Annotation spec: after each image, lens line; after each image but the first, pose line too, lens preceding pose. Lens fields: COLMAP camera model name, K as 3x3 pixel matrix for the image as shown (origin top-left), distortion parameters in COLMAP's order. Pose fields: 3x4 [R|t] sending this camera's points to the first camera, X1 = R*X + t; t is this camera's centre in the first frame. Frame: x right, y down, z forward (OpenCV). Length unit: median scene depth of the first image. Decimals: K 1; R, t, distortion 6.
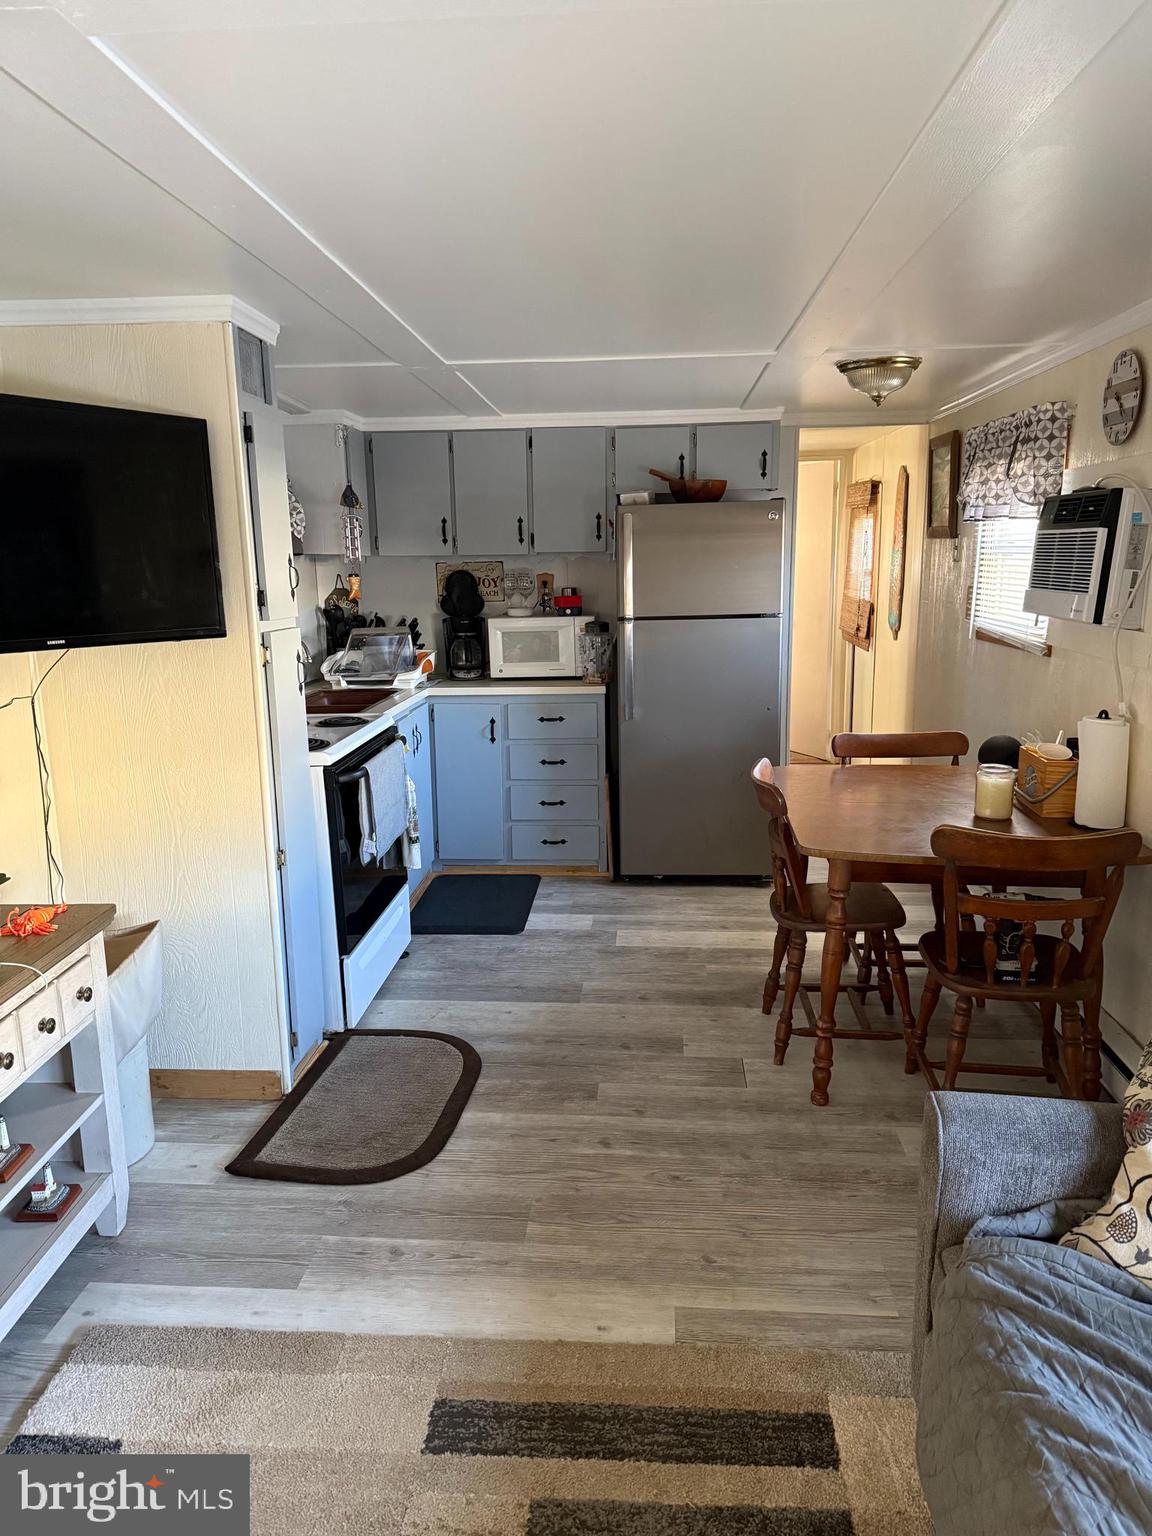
lens RADIAL K [[1074.9, 0, 576.0], [0, 1074.9, 768.0], [0, 0, 1]] dist [0.117074, -0.181847]
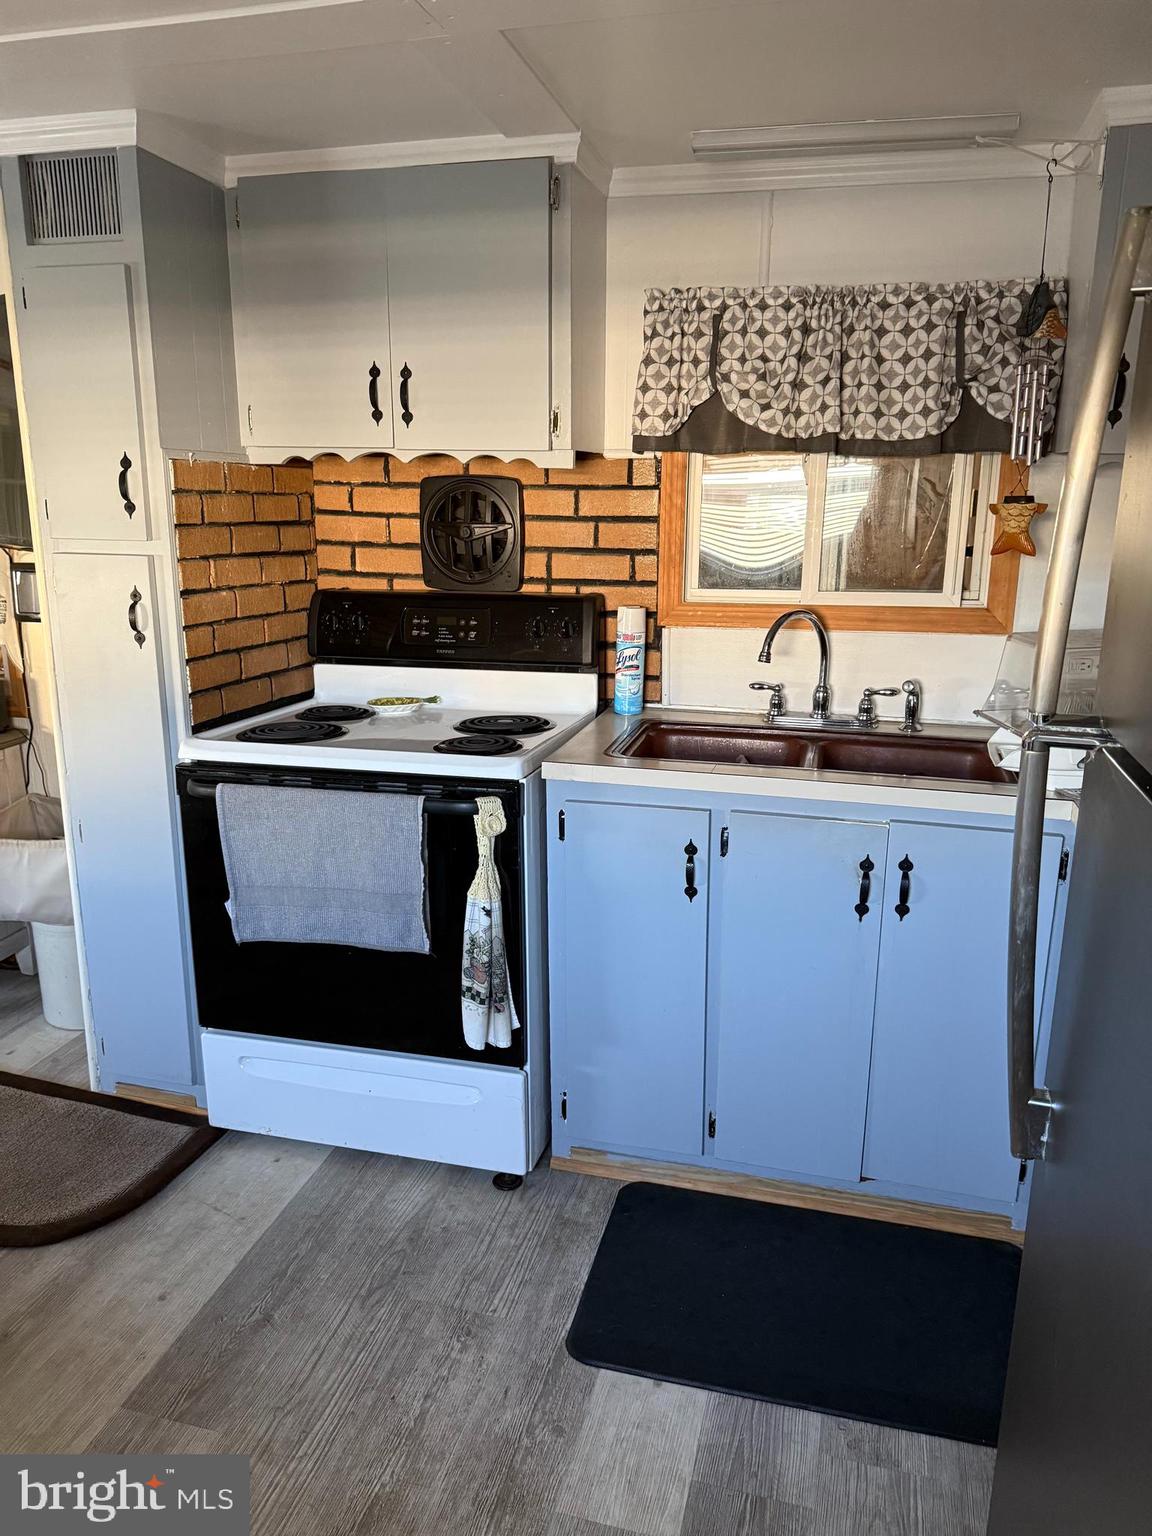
lens RADIAL K [[1083.9, 0, 583.3], [0, 1083.9, 774.7], [0, 0, 1]] dist [0.151159, -0.189326]
pose [[-0.190429, 0.242966, -0.951160, 0.347985], [-0.205086, 0.937665, 0.280578, -0.208493], [0.960040, 0.248500, -0.128730, 1.153722]]
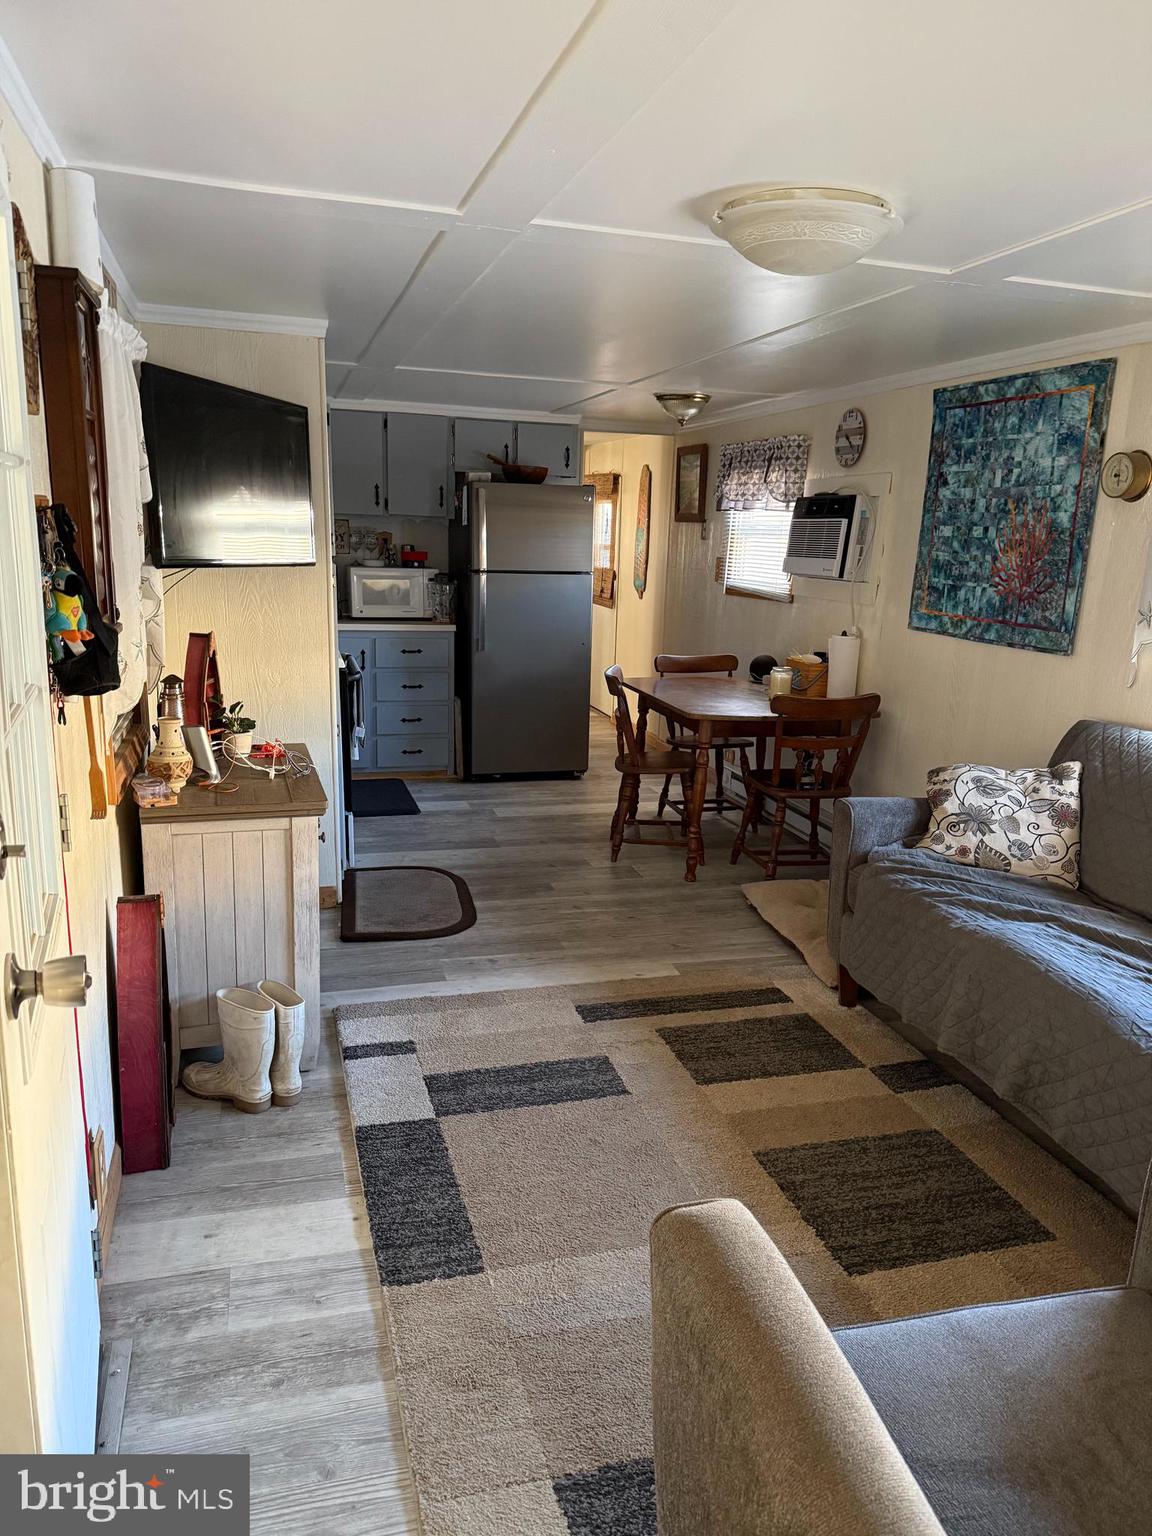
lens RADIAL K [[1083.9, 0, 583.3], [0, 1083.9, 774.7], [0, 0, 1]] dist [0.151159, -0.189326]
pose [[0.934193, -0.030690, 0.355445, -0.376984], [0.021918, 0.999348, 0.028679, 0.085006], [-0.356094, -0.019001, 0.934257, -0.321699]]
